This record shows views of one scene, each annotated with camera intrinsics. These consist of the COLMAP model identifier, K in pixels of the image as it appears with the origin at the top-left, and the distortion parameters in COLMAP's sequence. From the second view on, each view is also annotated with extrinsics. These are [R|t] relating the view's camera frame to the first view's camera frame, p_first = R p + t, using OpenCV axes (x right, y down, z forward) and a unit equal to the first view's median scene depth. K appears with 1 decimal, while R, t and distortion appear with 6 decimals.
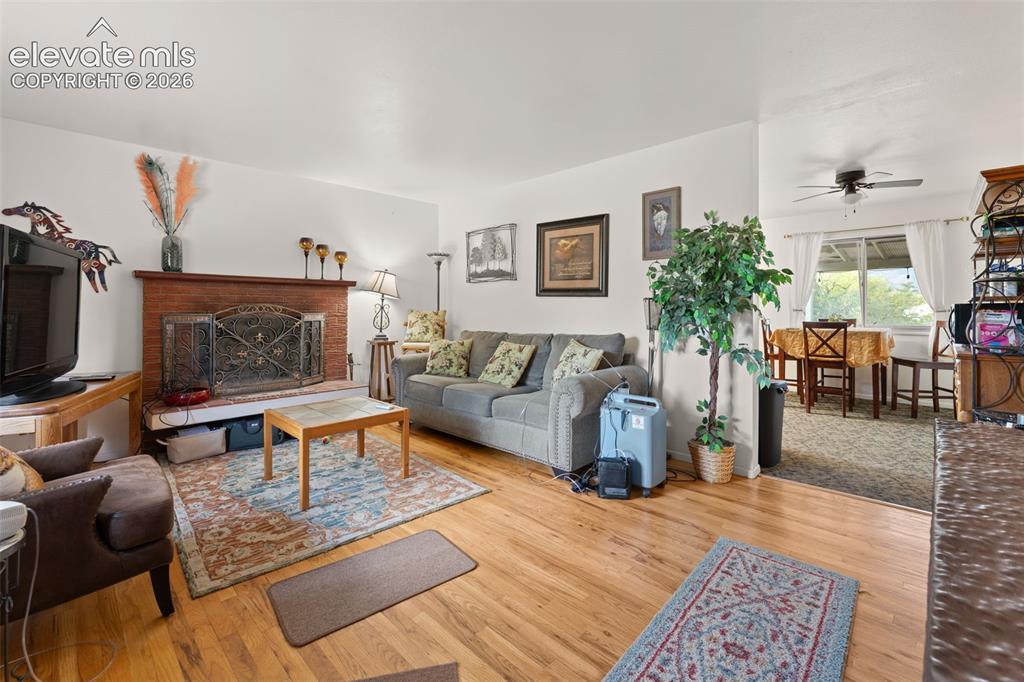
lens RADIAL K [[450.4, 0, 517.8], [0, 450.4, 315.2], [0, 0, 1]] dist [-0.001216, -0.000078]
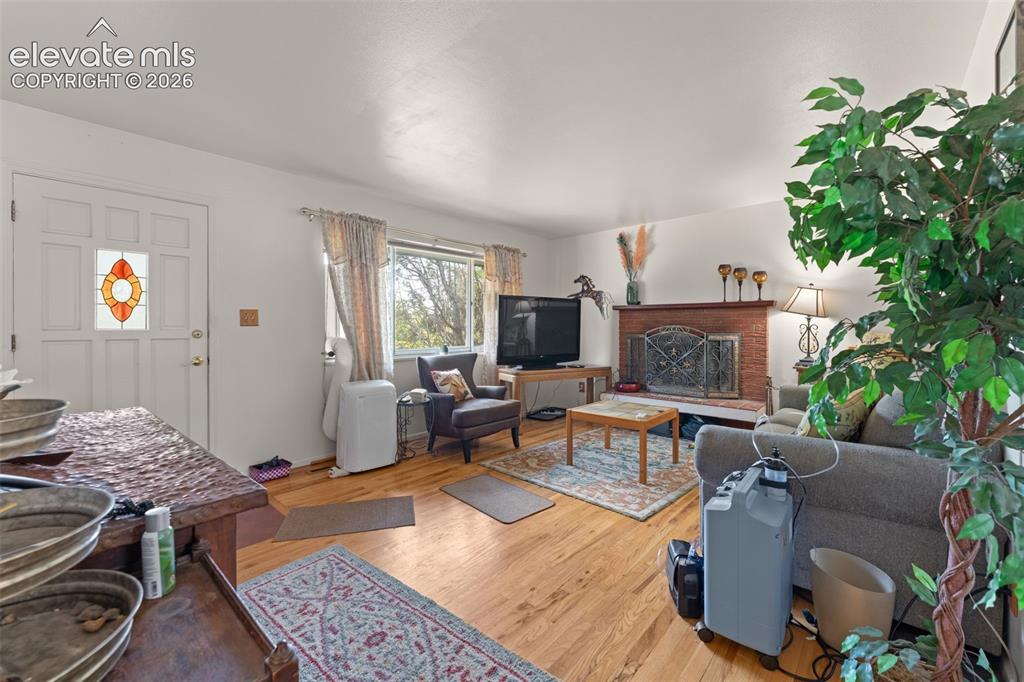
lens RADIAL K [[420.3, 0, 513.9], [0, 420.3, 329.5], [0, 0, 1]] dist [-0.001256, -0.000098]
pose [[0.040180, 0.003689, -0.999186, 0.810856], [-0.017439, 0.999843, 0.002991, -0.012068], [0.999040, 0.017304, 0.040238, 0.682704]]
